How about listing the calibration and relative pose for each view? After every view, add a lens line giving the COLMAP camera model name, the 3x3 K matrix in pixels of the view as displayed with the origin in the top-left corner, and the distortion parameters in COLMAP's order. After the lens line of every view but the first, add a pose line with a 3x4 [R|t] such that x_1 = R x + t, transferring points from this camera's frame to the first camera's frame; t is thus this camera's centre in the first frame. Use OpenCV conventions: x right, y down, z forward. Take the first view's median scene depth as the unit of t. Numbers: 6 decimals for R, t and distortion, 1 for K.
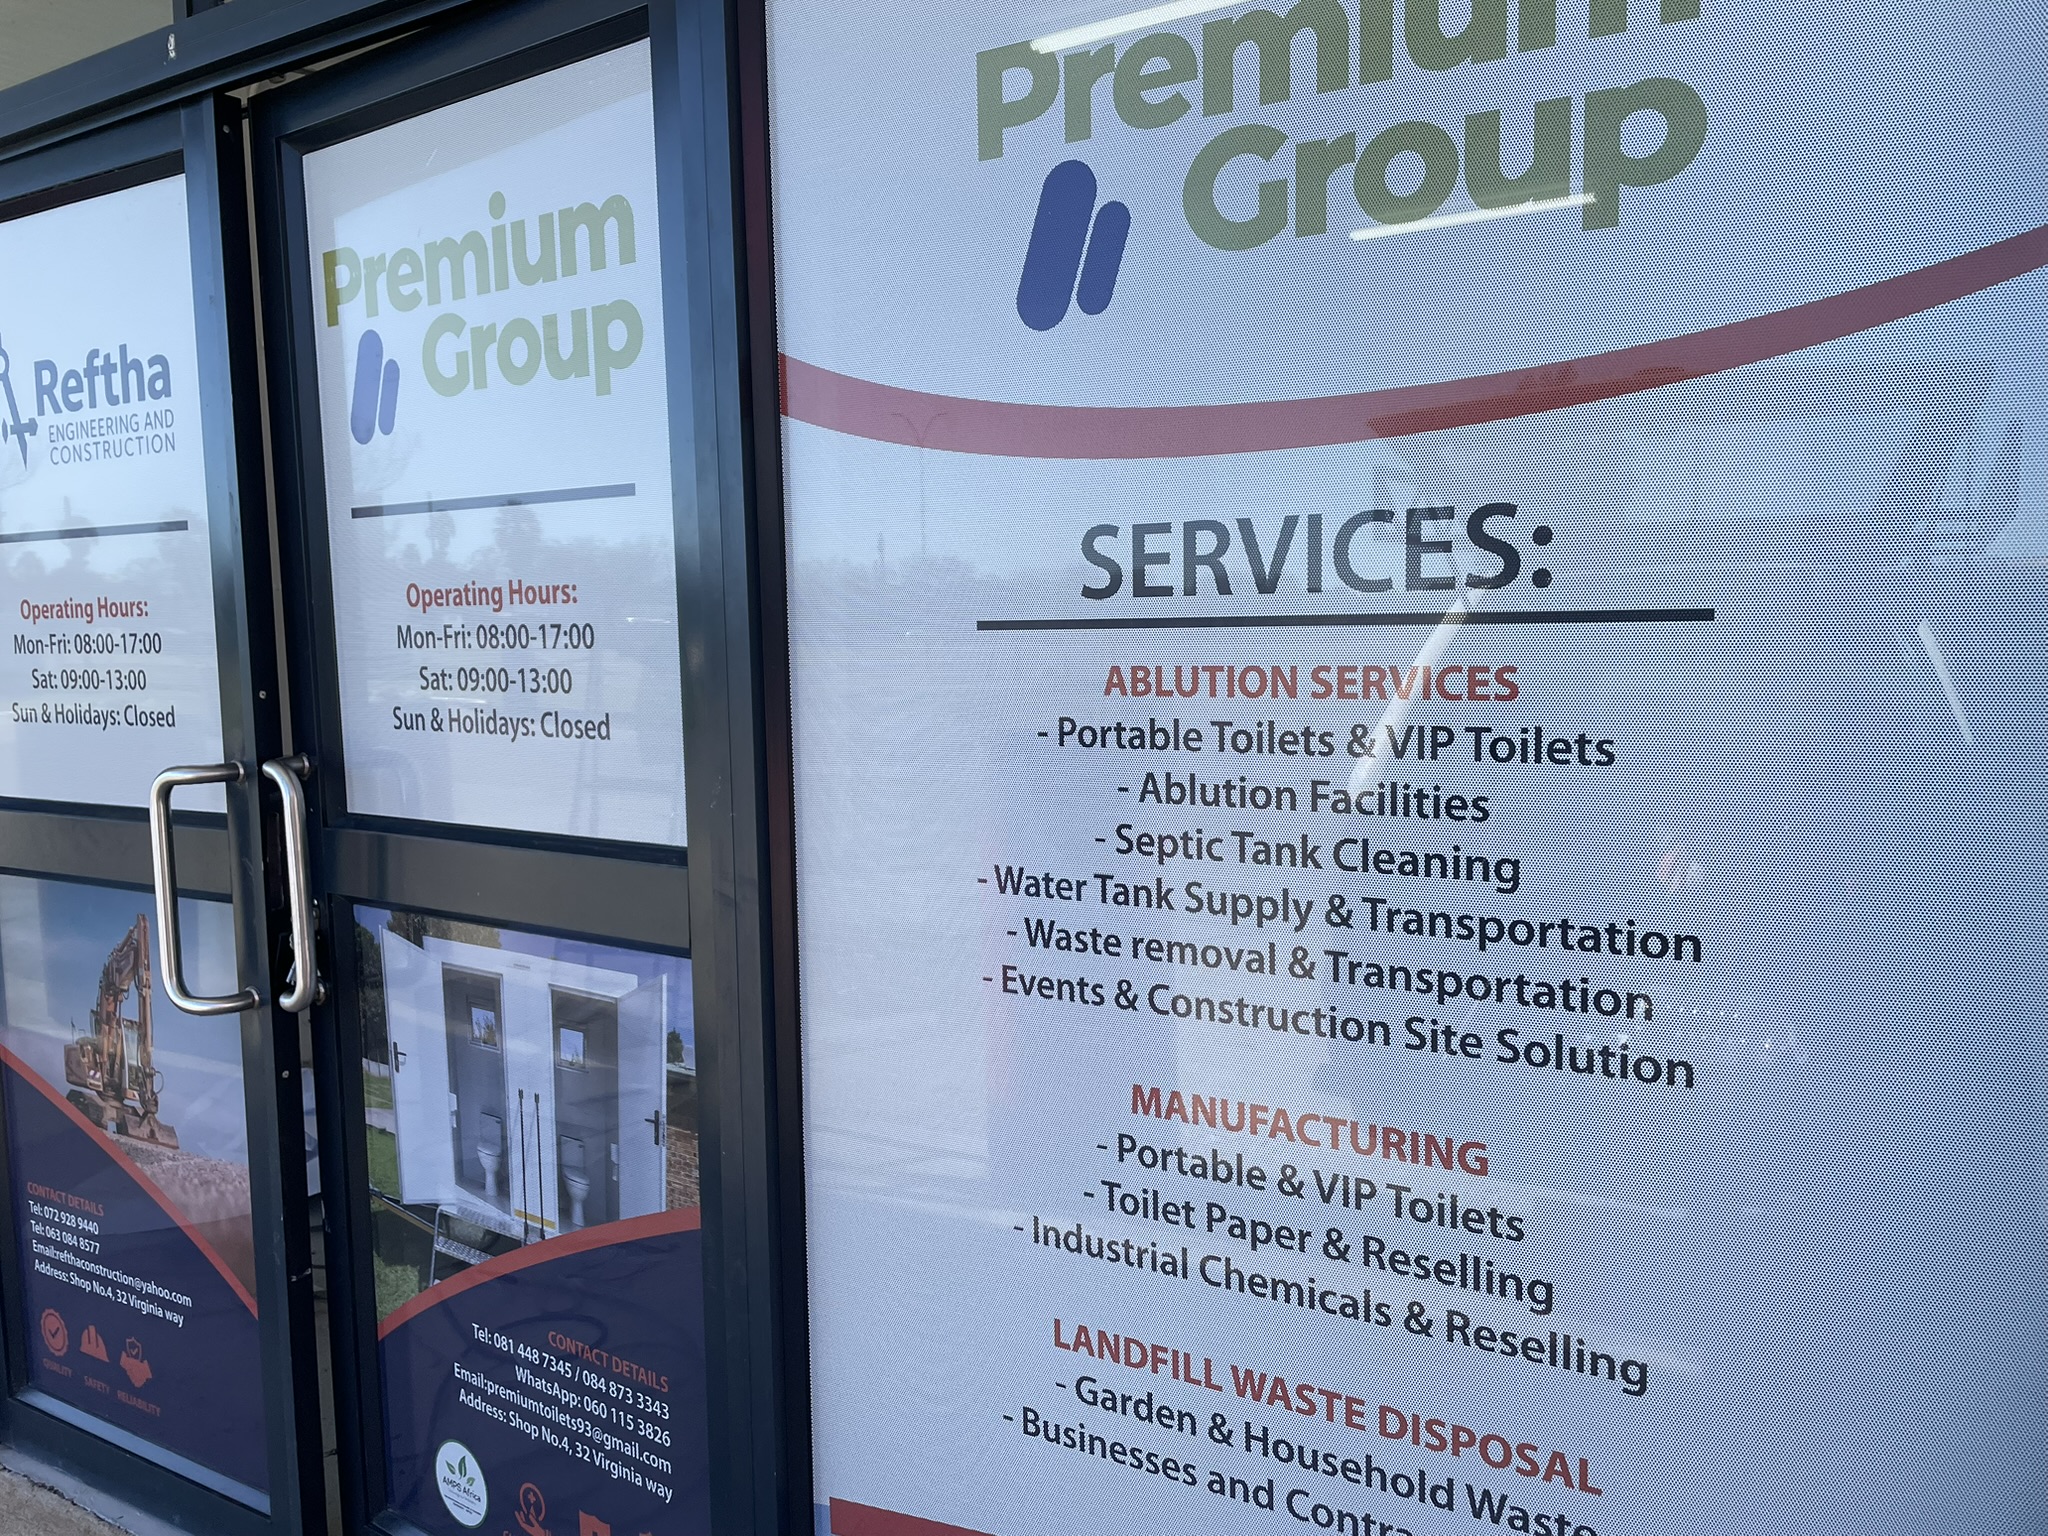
lens RADIAL K [[1534.7, 0, 1011.7], [0, 1534.7, 750.6], [0, 0, 1]] dist [0.095347, -0.124390]
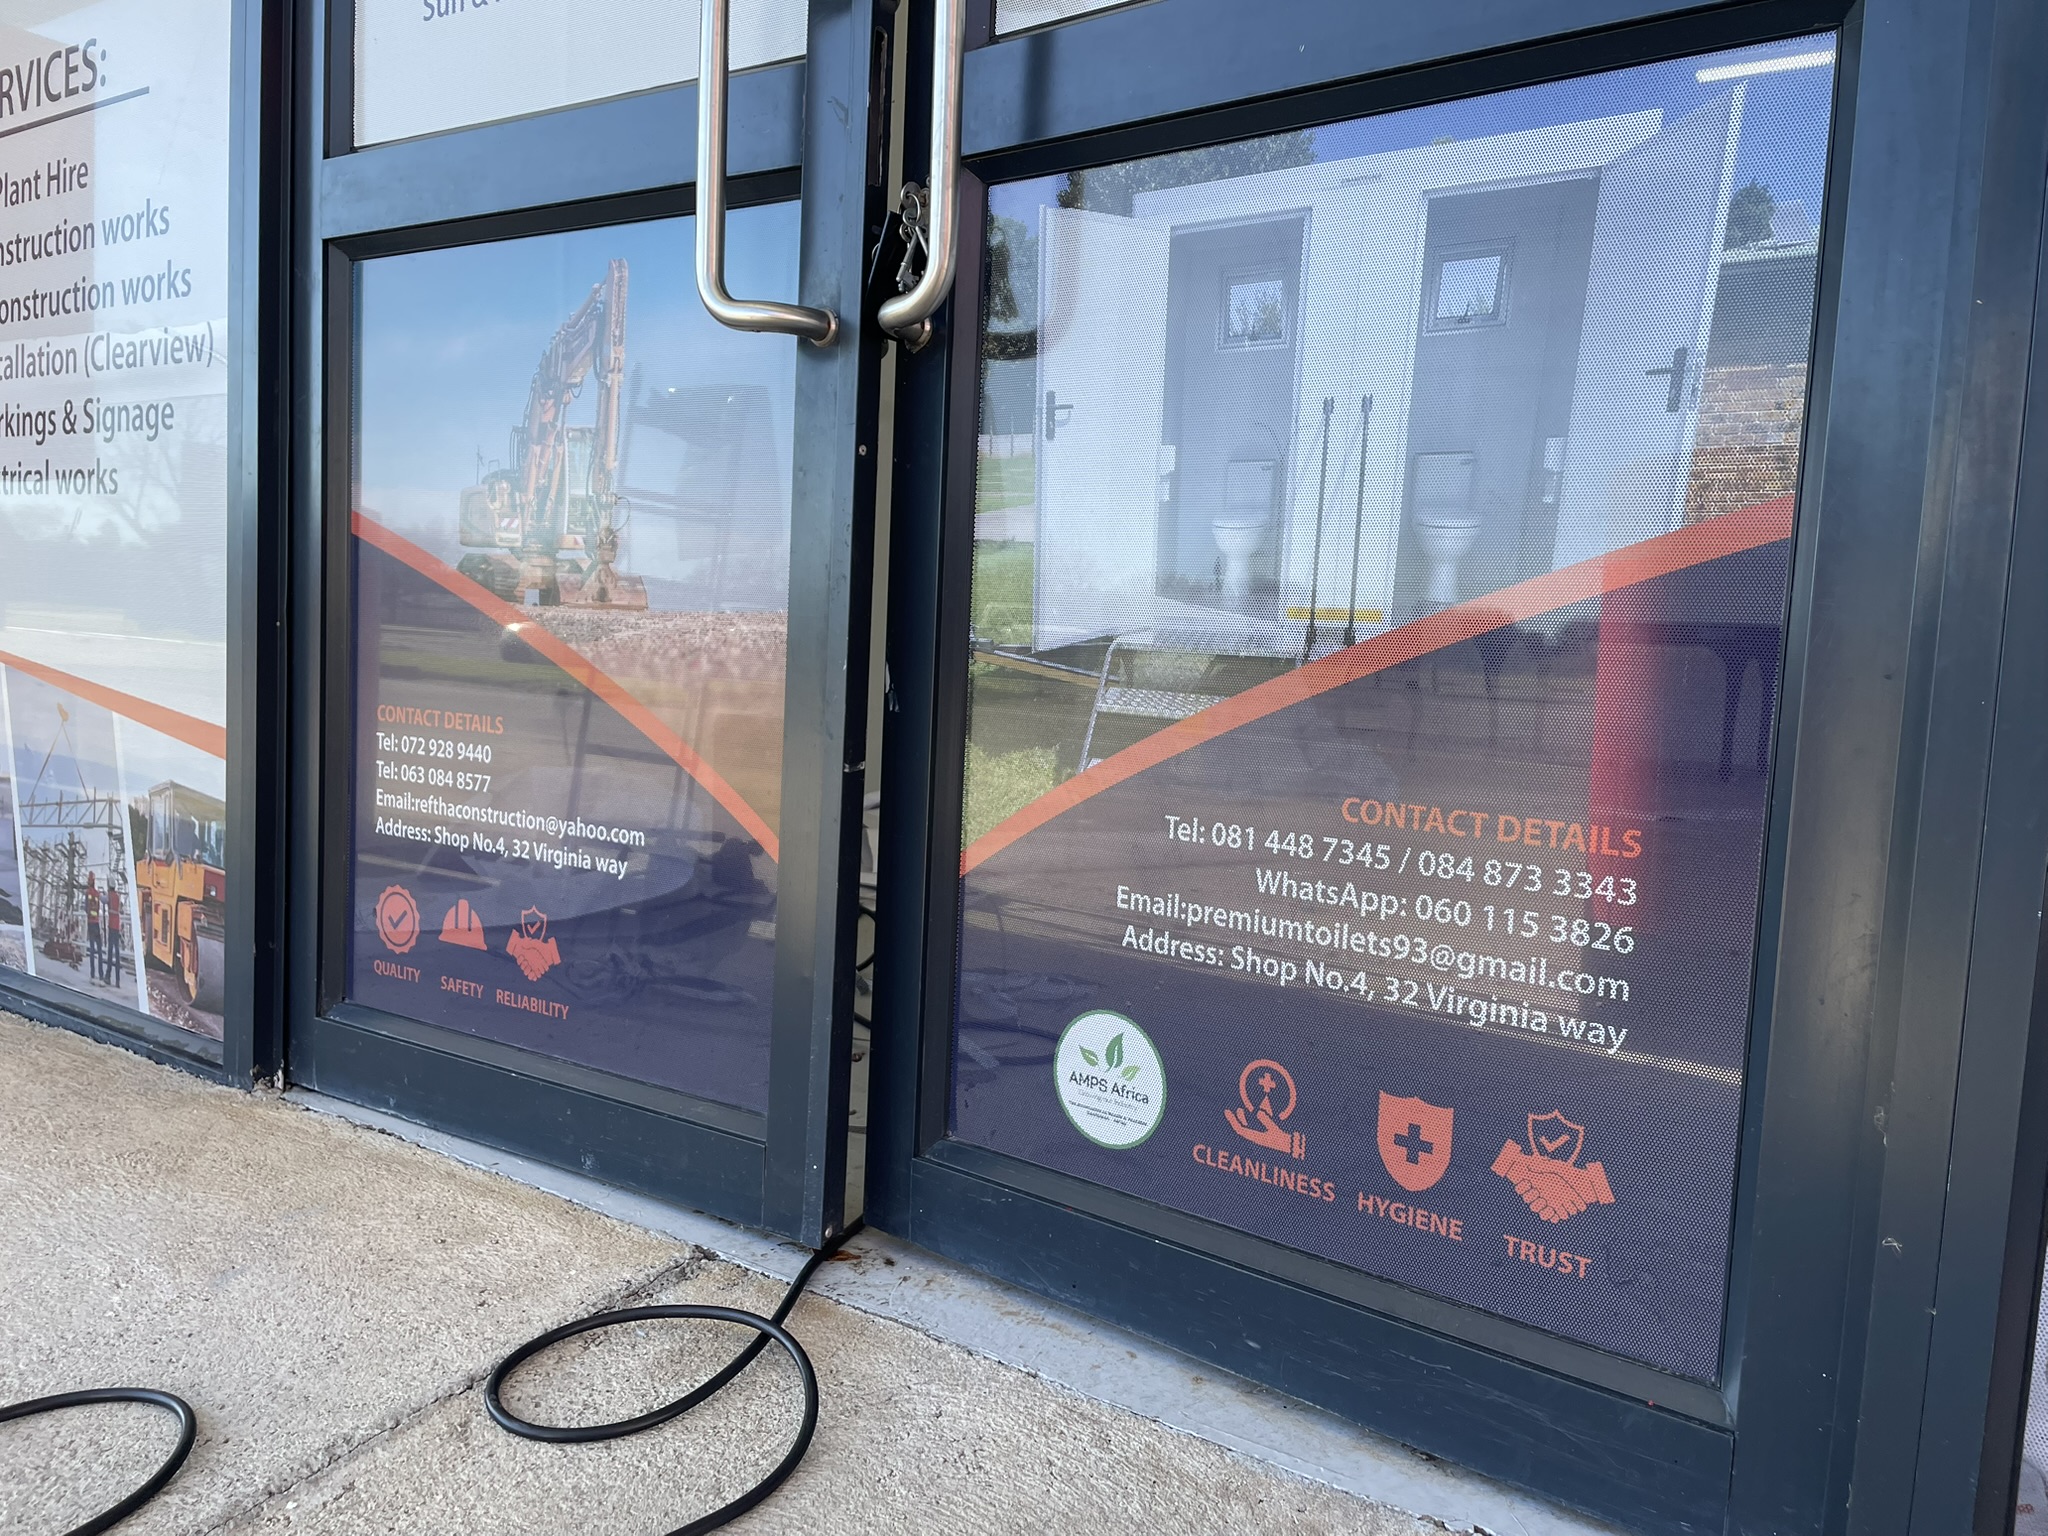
lens RADIAL K [[1534.7, 0, 1024.2], [0, 1534.7, 769.3], [0, 0, 1]] dist [0.095347, -0.124390]
pose [[0.996702, 0.073331, -0.034738, -0.455958], [-0.073521, 0.997285, -0.004226, 0.422950], [0.034334, 0.006766, 0.999388, 0.443033]]
